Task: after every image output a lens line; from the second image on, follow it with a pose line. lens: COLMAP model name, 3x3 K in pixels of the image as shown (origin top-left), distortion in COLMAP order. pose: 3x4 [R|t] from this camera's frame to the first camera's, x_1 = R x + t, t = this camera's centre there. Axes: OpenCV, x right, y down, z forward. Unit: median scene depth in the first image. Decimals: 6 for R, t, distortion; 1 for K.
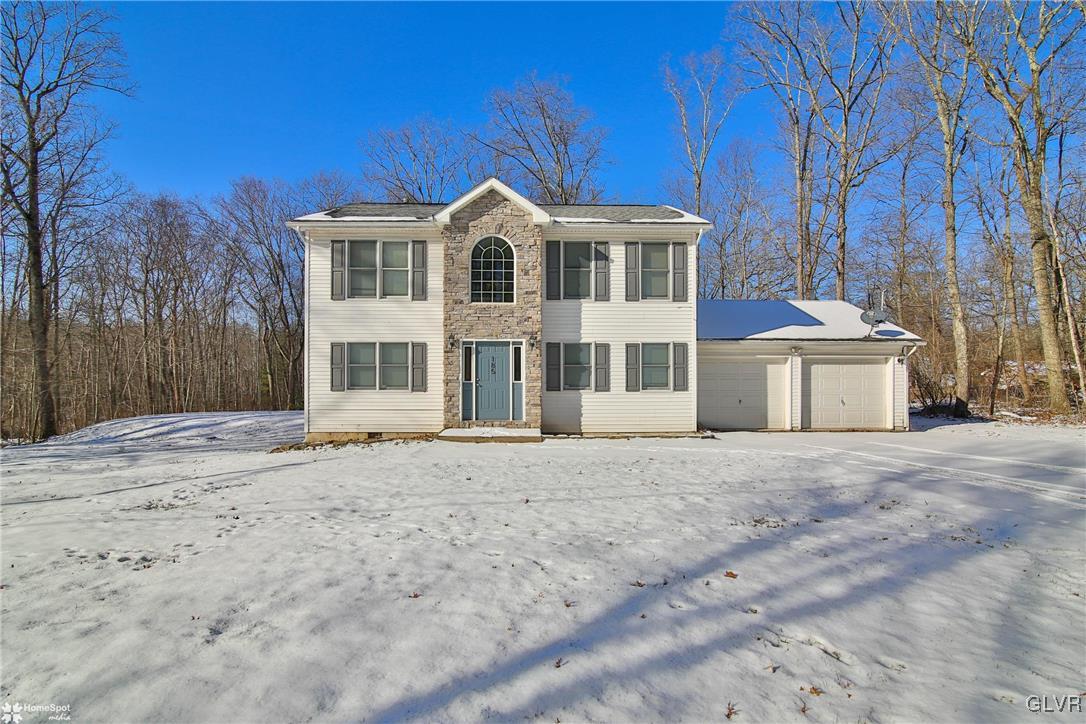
lens RADIAL K [[527.0, 0, 545.9], [0, 527.0, 371.0], [0, 0, 1]] dist [-0.020031, 0.000005]
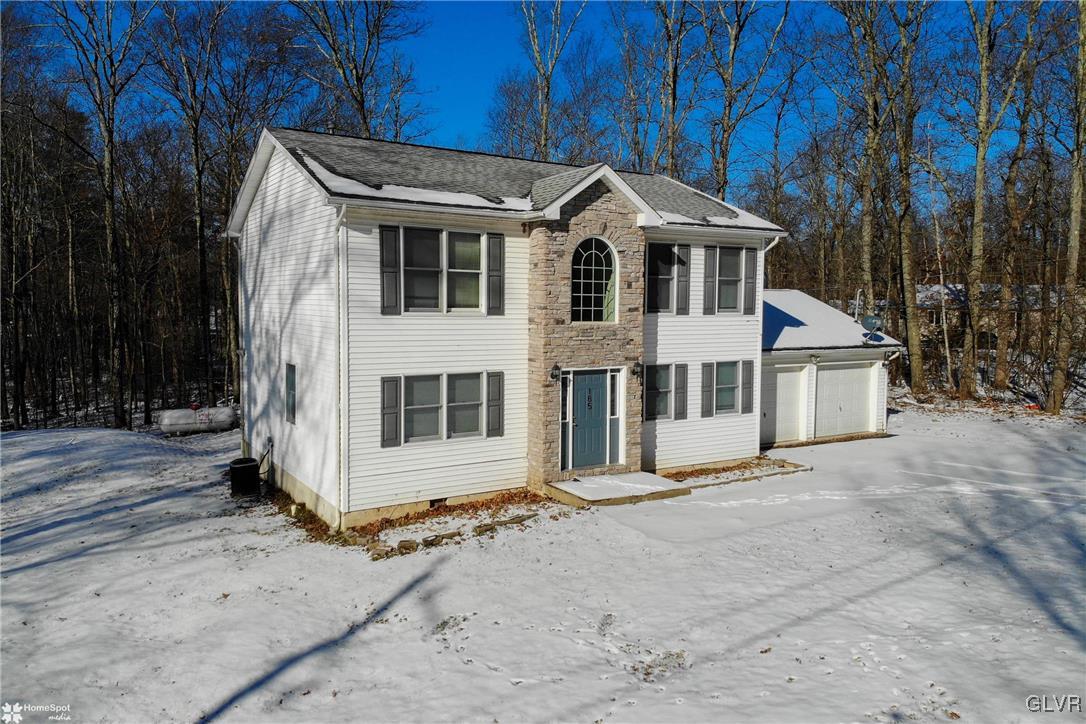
lens RADIAL K [[777.3, 0, 547.6], [0, 777.3, 356.4], [0, 0, 1]] dist [0.192873, -0.307846]
pose [[0.858406, -0.028334, 0.512187, -0.756671], [-0.008602, 0.997538, 0.069600, -0.156289], [-0.512898, -0.064150, 0.856049, 0.017374]]
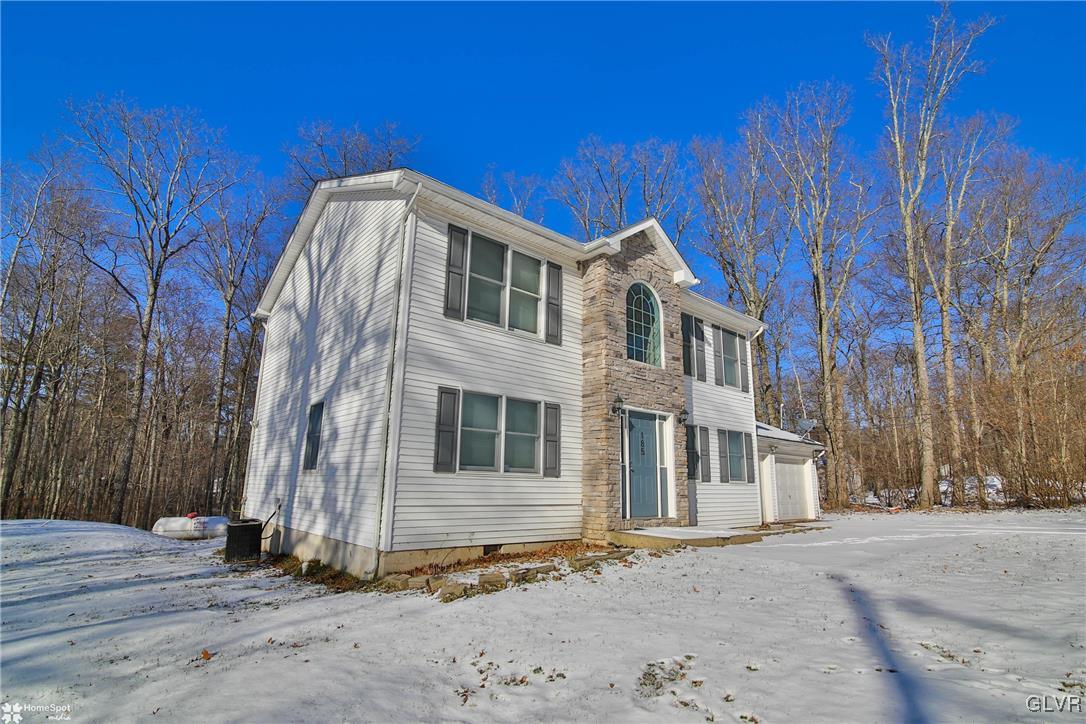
lens RADIAL K [[527.0, 0, 545.9], [0, 527.0, 371.0], [0, 0, 1]] dist [-0.020031, 0.000005]
pose [[0.768266, 0.149438, 0.622443, -0.691469], [-0.017476, 0.976903, -0.212967, 0.051174], [-0.639892, 0.152738, 0.753133, 0.494364]]
